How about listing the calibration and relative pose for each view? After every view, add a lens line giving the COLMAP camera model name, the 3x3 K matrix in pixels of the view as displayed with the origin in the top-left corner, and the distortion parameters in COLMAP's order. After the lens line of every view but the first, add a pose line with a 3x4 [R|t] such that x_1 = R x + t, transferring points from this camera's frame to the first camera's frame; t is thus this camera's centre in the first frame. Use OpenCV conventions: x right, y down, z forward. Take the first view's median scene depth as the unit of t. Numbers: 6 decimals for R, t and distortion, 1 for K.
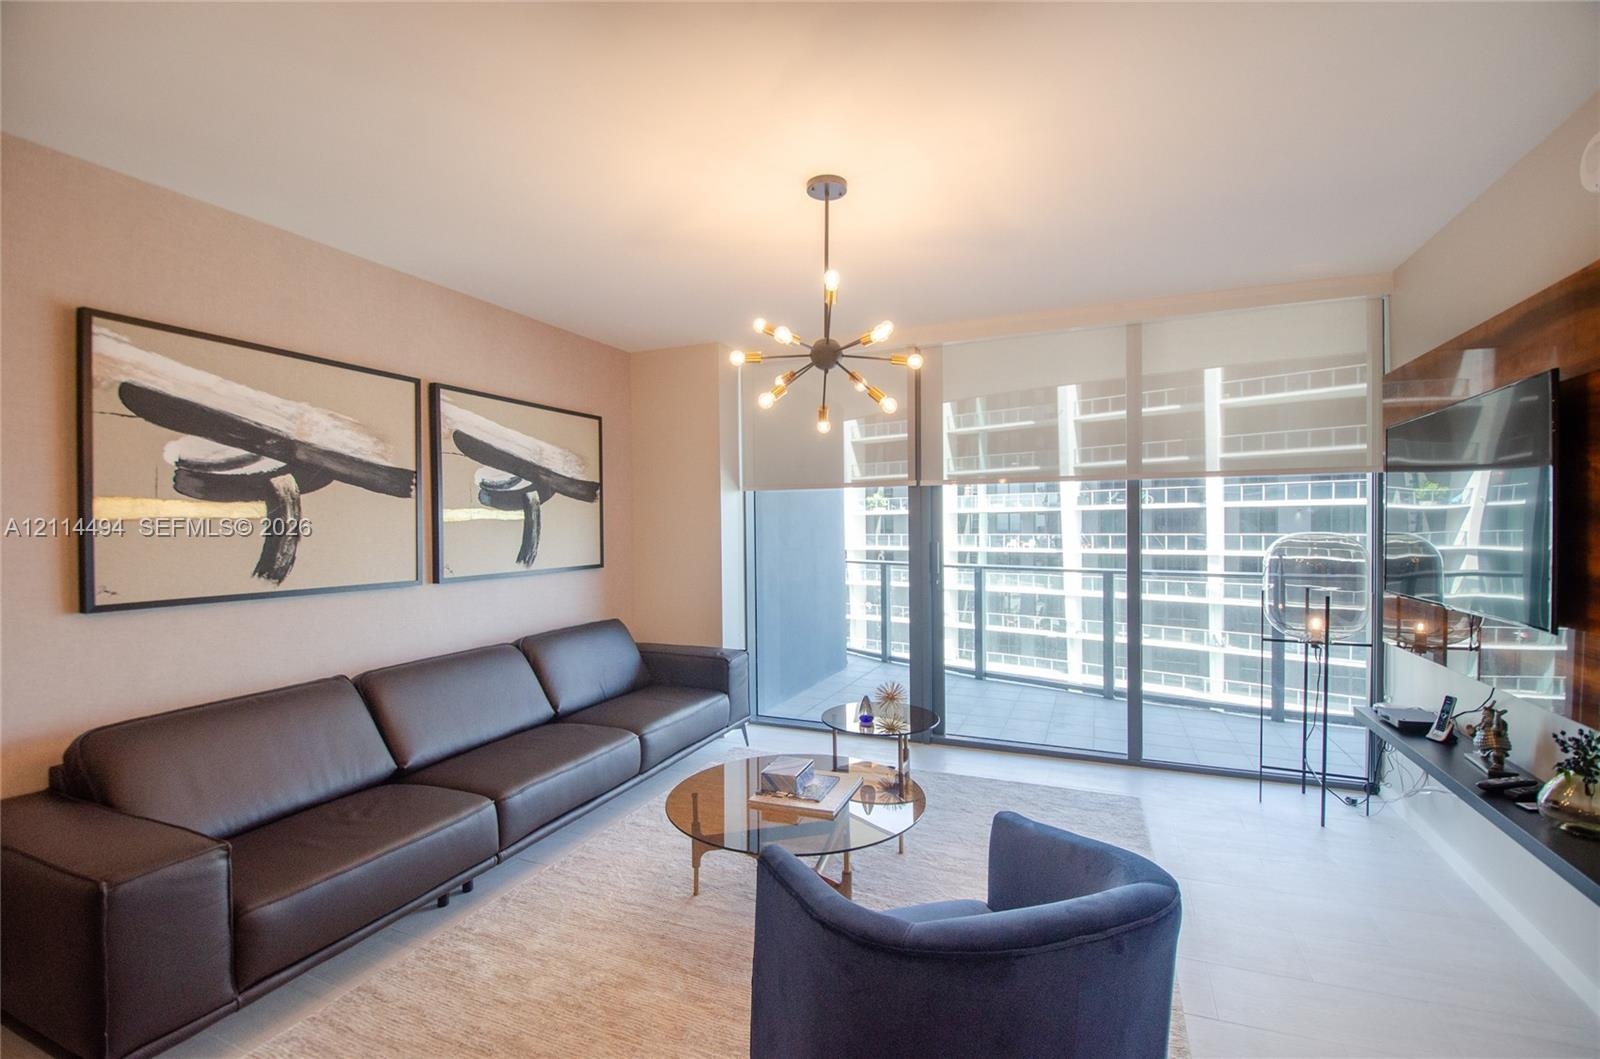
lens RADIAL K [[696.8, 0, 802.8], [0, 696.8, 534.3], [0, 0, 1]] dist [0.017295, -0.022921]
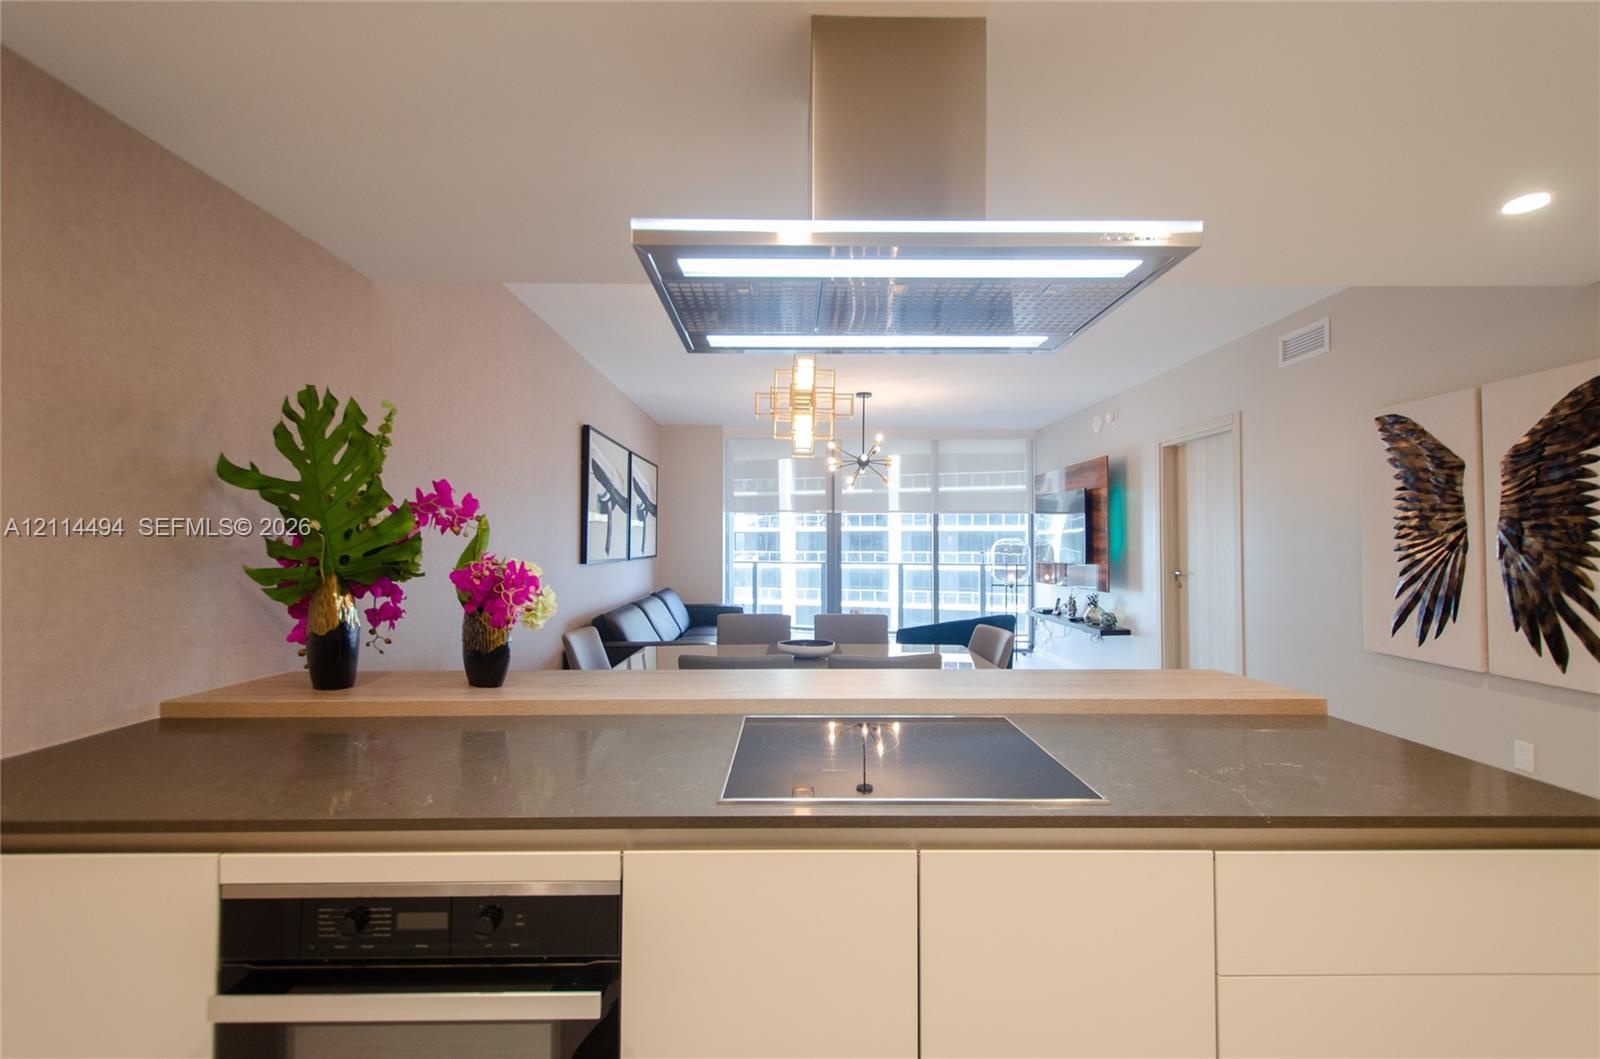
lens RADIAL K [[696.8, 0, 802.8], [0, 696.8, 534.3], [0, 0, 1]] dist [0.017295, -0.022921]
pose [[0.913884, 0.014227, 0.405726, -0.736204], [-0.002790, 0.999582, -0.028767, 0.045638], [-0.405965, 0.025157, 0.913542, -0.736730]]
